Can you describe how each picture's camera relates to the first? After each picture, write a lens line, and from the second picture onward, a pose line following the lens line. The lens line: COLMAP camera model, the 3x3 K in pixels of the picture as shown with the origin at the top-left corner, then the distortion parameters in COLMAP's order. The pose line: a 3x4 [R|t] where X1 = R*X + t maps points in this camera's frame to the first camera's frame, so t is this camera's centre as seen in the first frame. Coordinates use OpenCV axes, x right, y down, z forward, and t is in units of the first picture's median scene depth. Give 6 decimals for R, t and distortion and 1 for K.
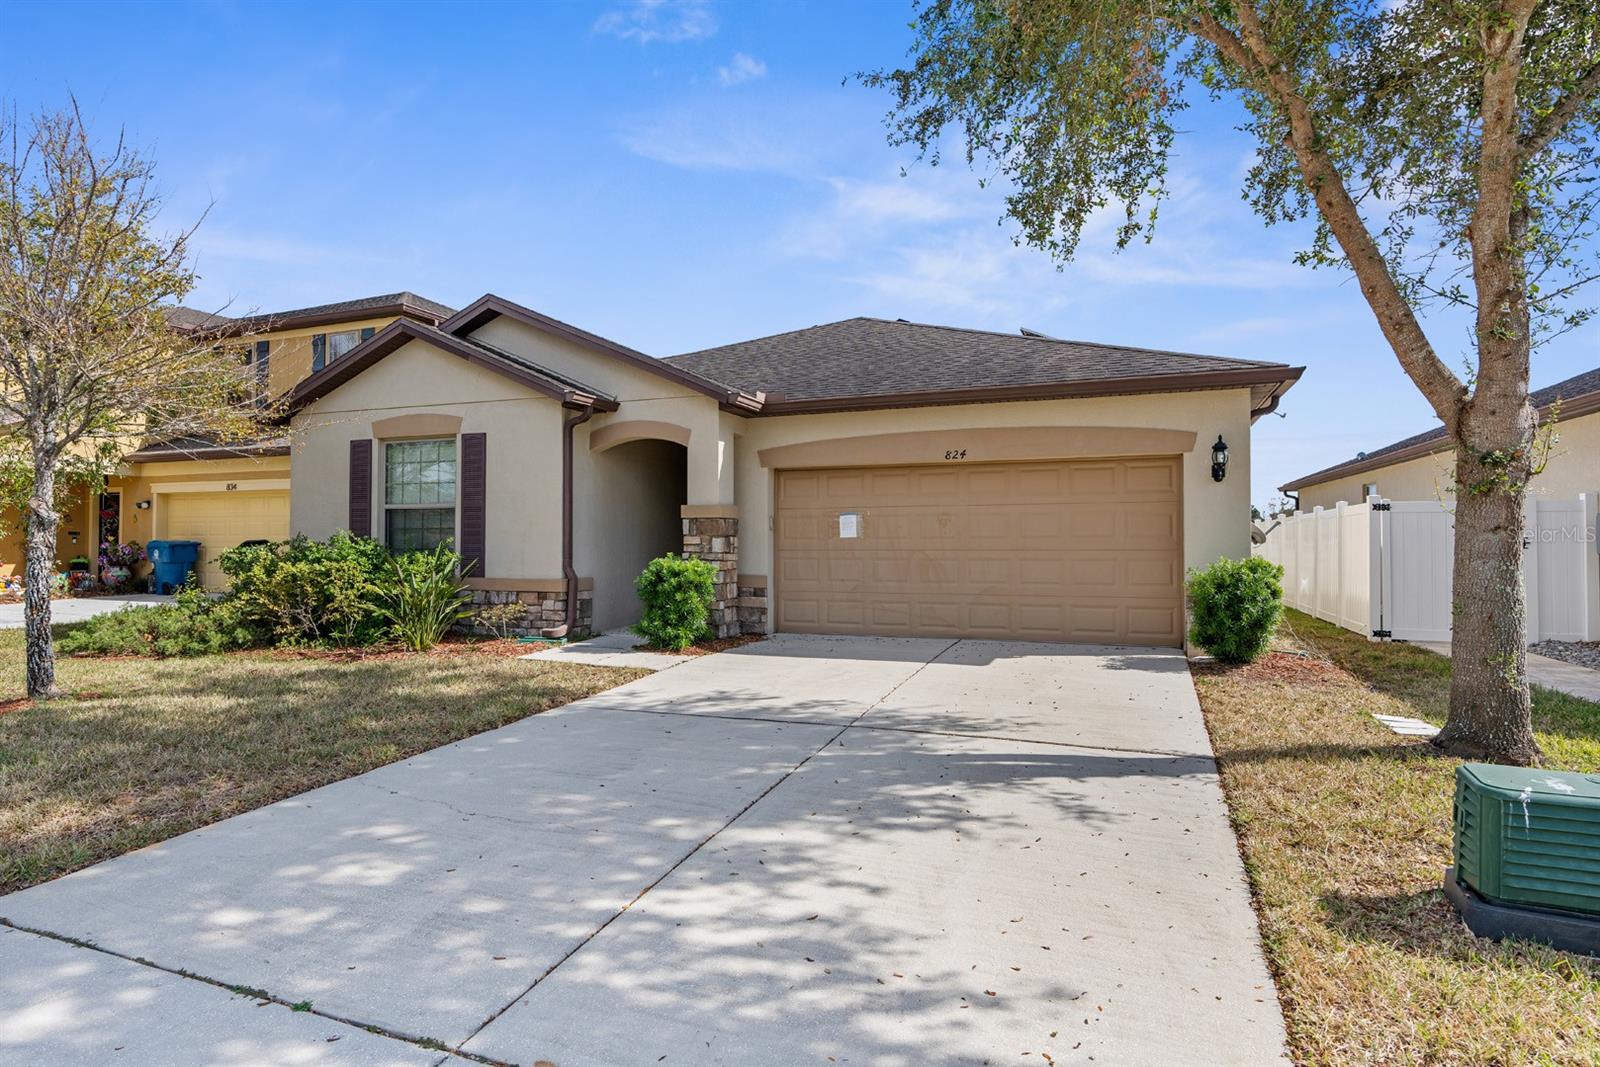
lens RADIAL K [[872.2, 0, 800.9], [0, 872.2, 503.3], [0, 0, 1]] dist [-0.006591, -0.000413]
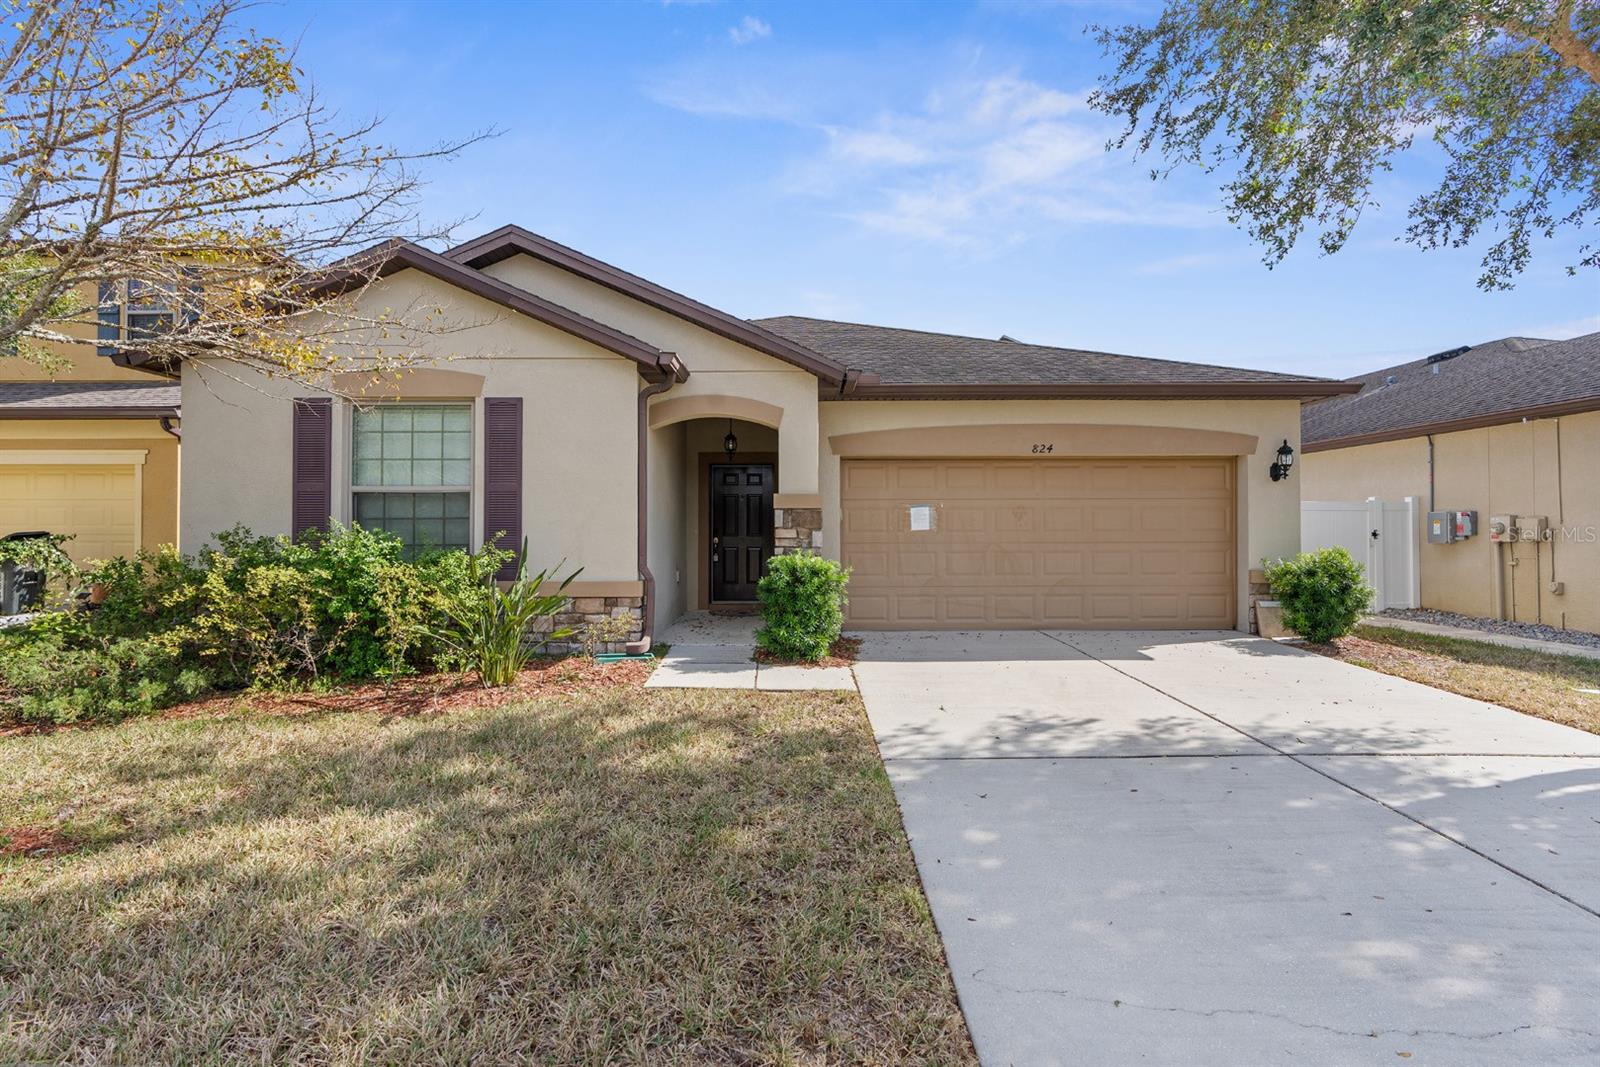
lens RADIAL K [[735.9, 0, 804.8], [0, 735.9, 507.7], [0, 0, 1]] dist [-0.003247, 0.000123]
pose [[0.931516, 0.011219, 0.363526, -0.377493], [-0.016098, 0.999816, 0.010396, 0.008048], [-0.363343, -0.015536, 0.931526, 0.294201]]
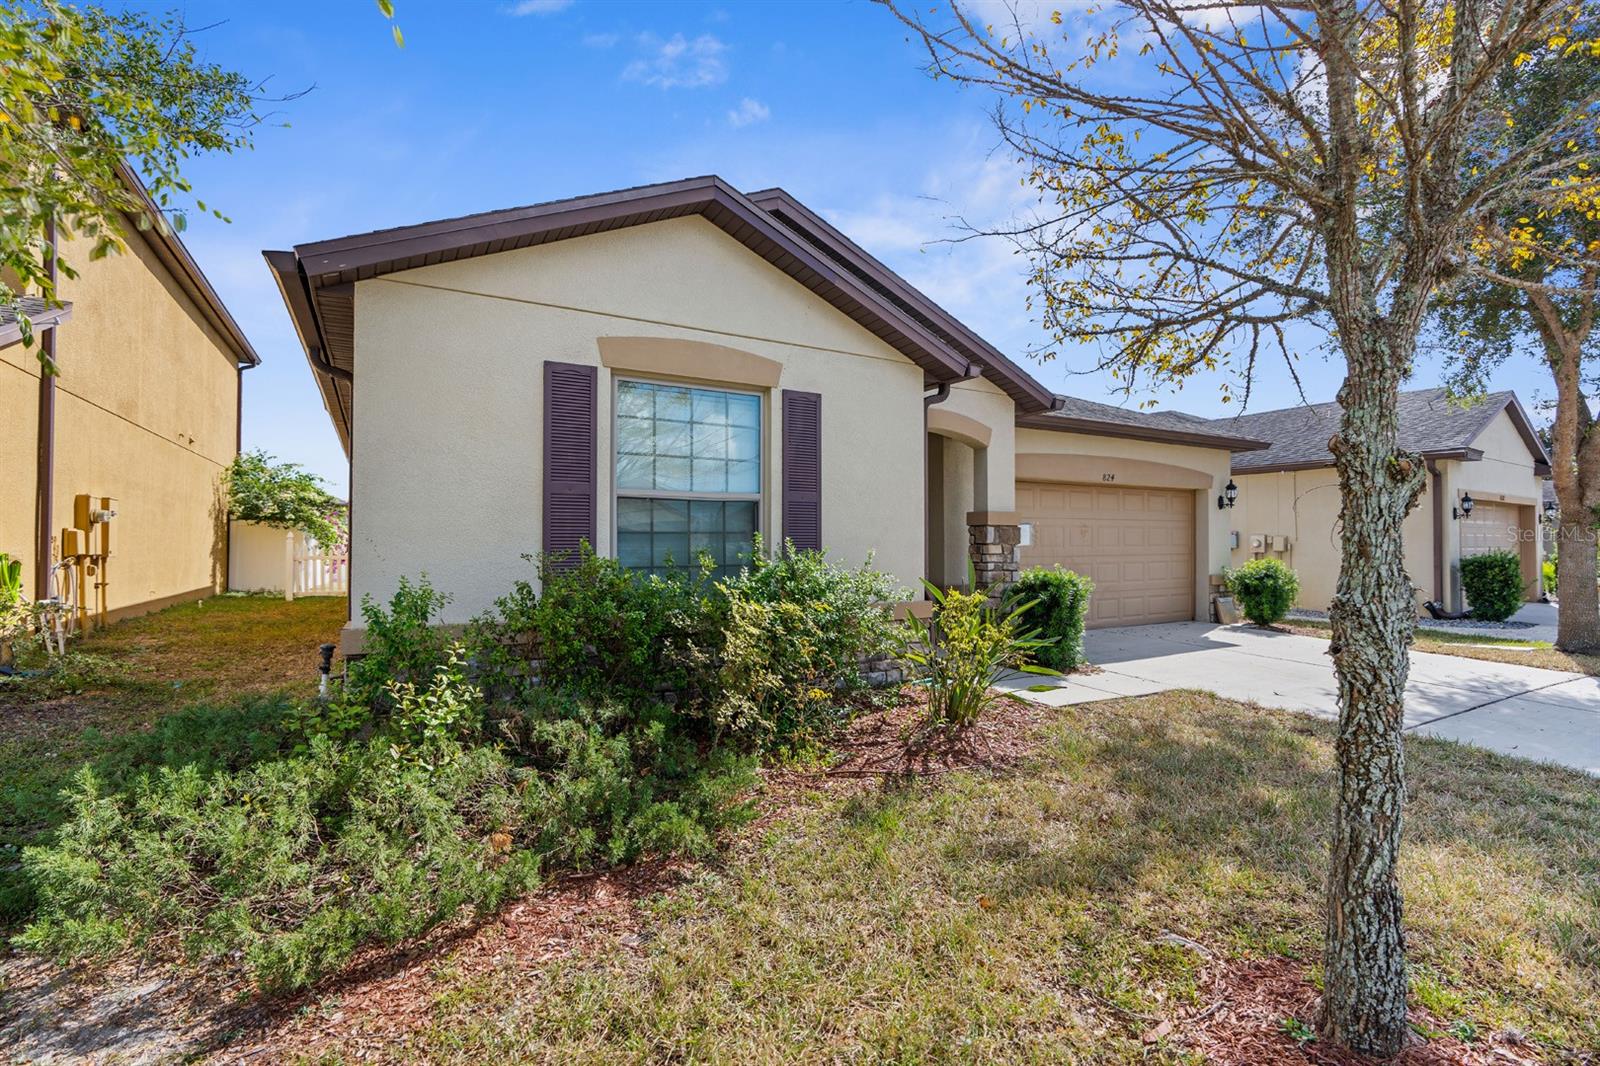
lens RADIAL K [[729.3, 0, 805.0], [0, 729.3, 535.0], [0, 0, 1]] dist [-0.001992, 0.000107]
pose [[0.625021, 0.008576, 0.780561, -0.841715], [-0.033703, 0.999304, 0.016008, 0.020854], [-0.779880, -0.036313, 0.624875, 0.673359]]
